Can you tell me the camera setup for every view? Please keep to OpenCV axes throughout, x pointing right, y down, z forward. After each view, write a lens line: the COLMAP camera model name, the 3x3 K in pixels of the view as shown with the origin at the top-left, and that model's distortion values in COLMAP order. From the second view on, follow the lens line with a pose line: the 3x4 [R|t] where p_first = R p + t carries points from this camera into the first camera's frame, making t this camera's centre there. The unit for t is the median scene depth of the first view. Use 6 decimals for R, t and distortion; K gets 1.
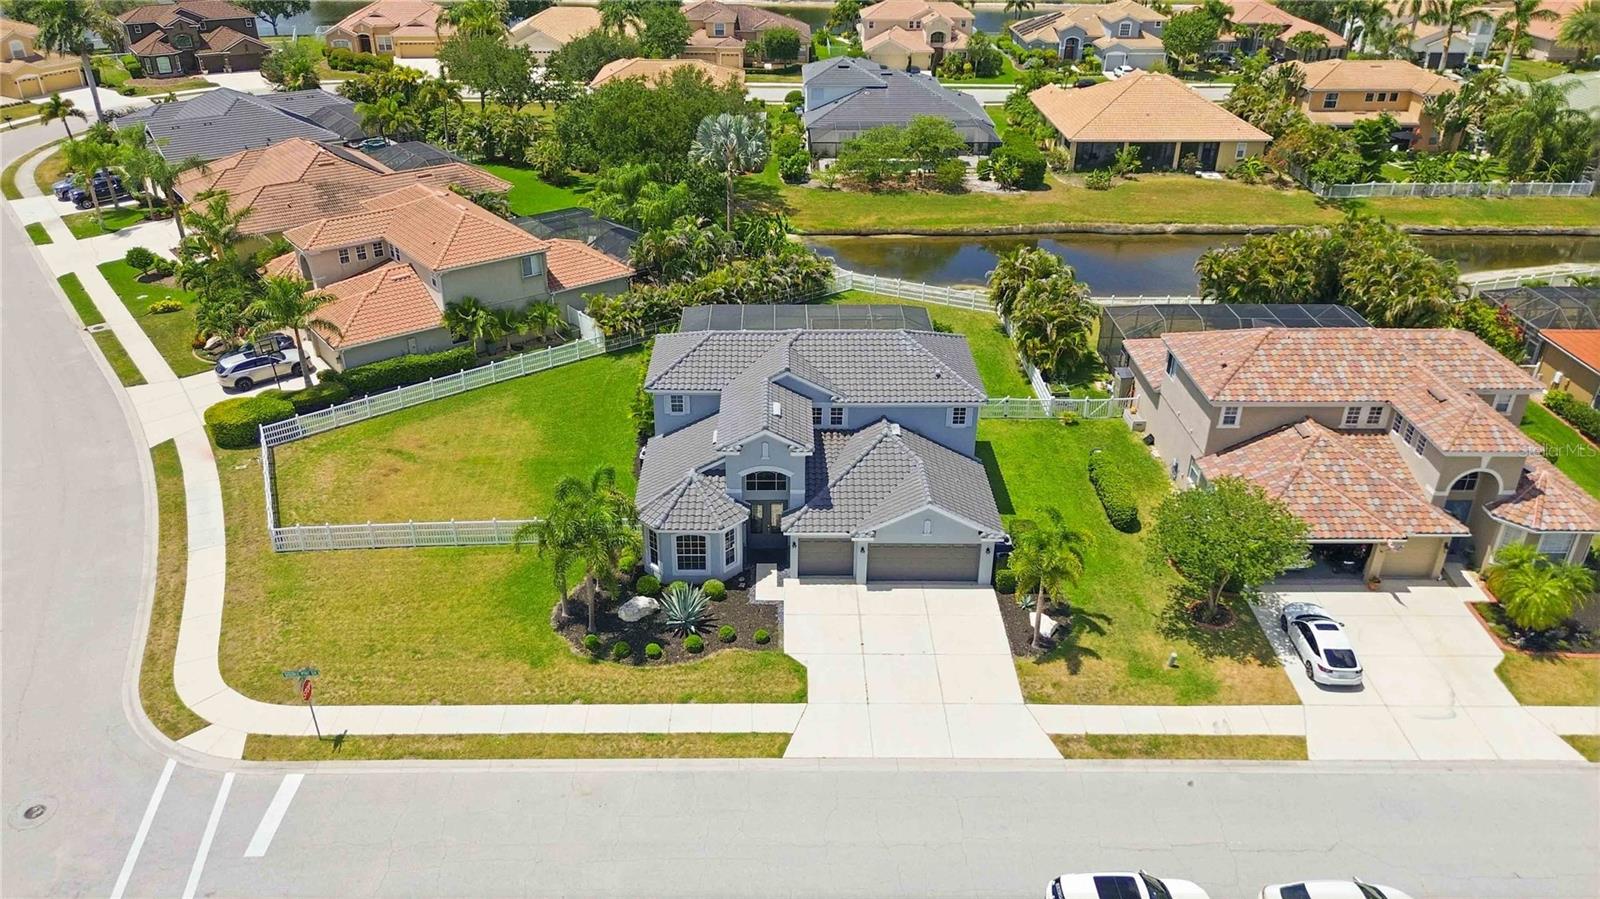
lens RADIAL K [[1139.2, 0, 794.9], [0, 1139.2, 448.3], [0, 0, 1]] dist [0.075346, -0.078661]
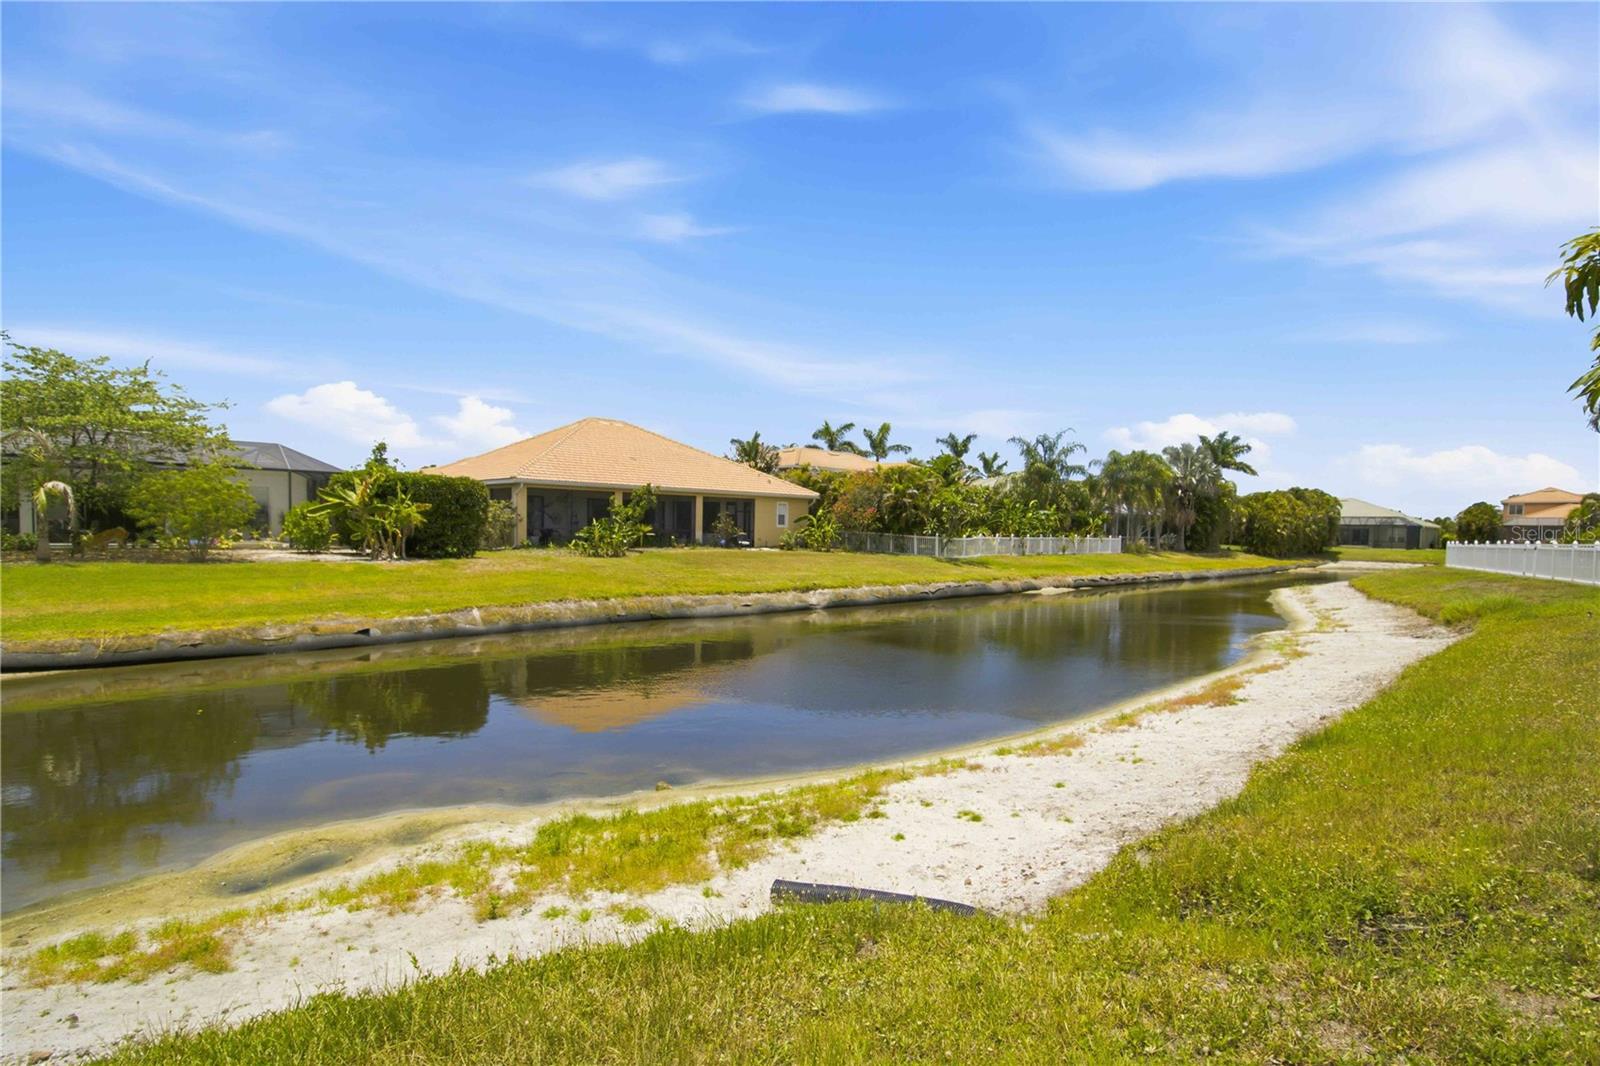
lens RADIAL K [[800.3, 0, 846.8], [0, 800.3, 529.1], [0, 0, 1]] dist [-0.001515, 0.000115]
pose [[0.688406, 0.010238, 0.725254, 0.171222], [0.328437, 0.887117, -0.324273, -0.174422], [-0.646704, 0.461432, 0.607334, 1.252166]]
